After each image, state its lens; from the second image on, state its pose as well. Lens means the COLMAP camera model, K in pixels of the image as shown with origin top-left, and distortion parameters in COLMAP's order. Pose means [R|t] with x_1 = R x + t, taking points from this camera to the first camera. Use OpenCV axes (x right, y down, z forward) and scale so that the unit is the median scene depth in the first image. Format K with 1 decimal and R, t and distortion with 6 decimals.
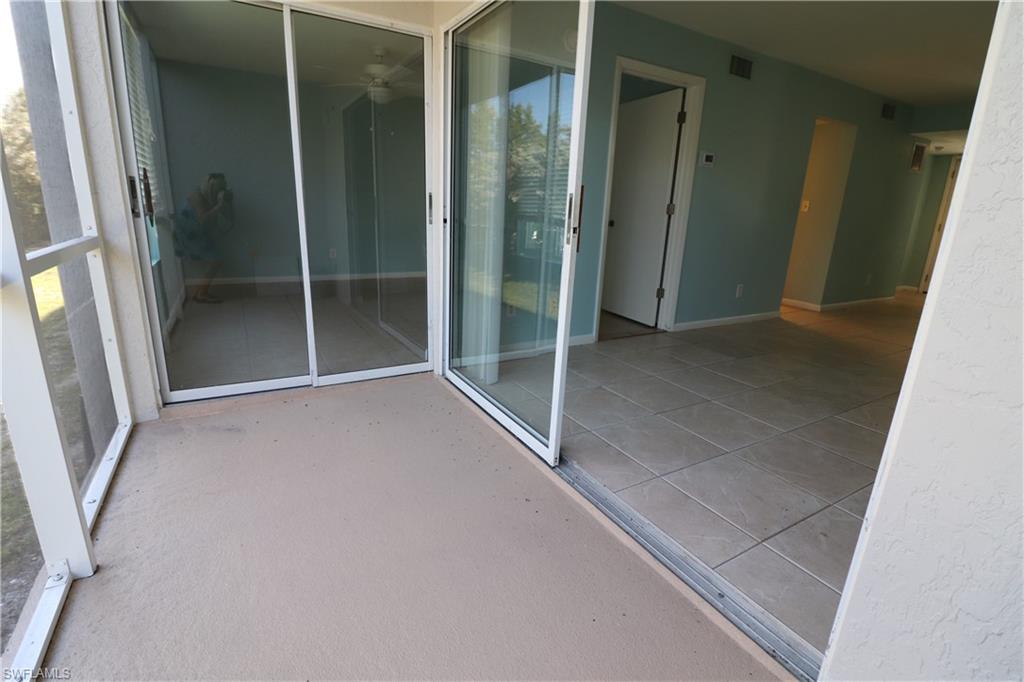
lens RADIAL K [[473.7, 0, 510.8], [0, 473.7, 335.6], [0, 0, 1]] dist [-0.005851, -0.011653]
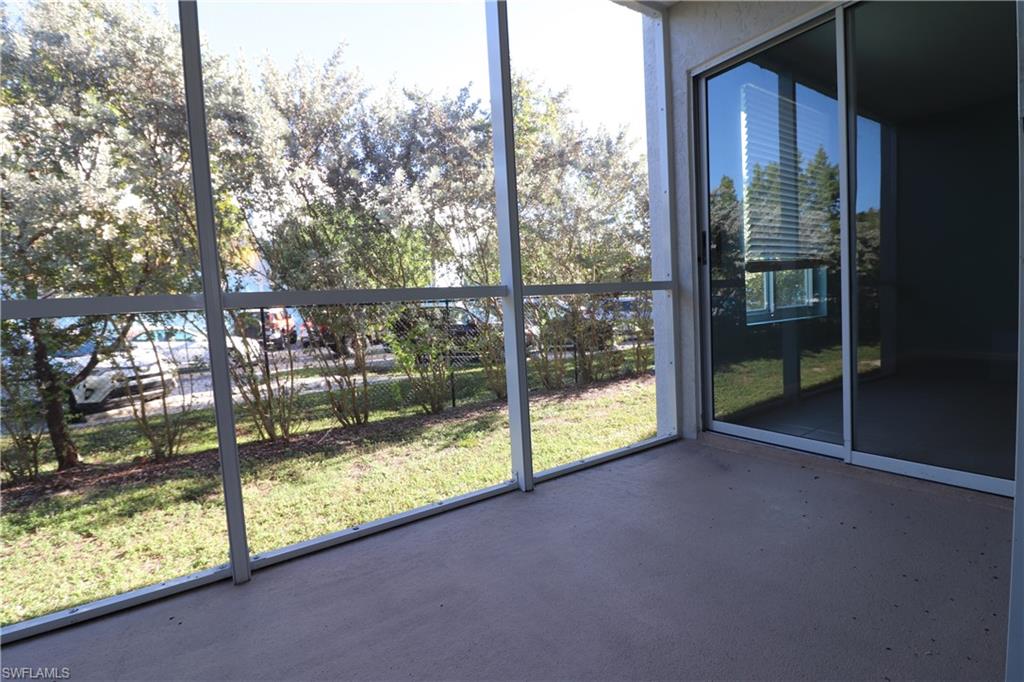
lens RADIAL K [[473.7, 0, 510.8], [0, 473.7, 335.6], [0, 0, 1]] dist [-0.005851, -0.011653]
pose [[0.056548, 0.019431, -0.998211, 0.345013], [-0.203681, 0.979008, 0.007519, 0.014191], [0.977403, 0.202892, 0.059319, 0.437627]]
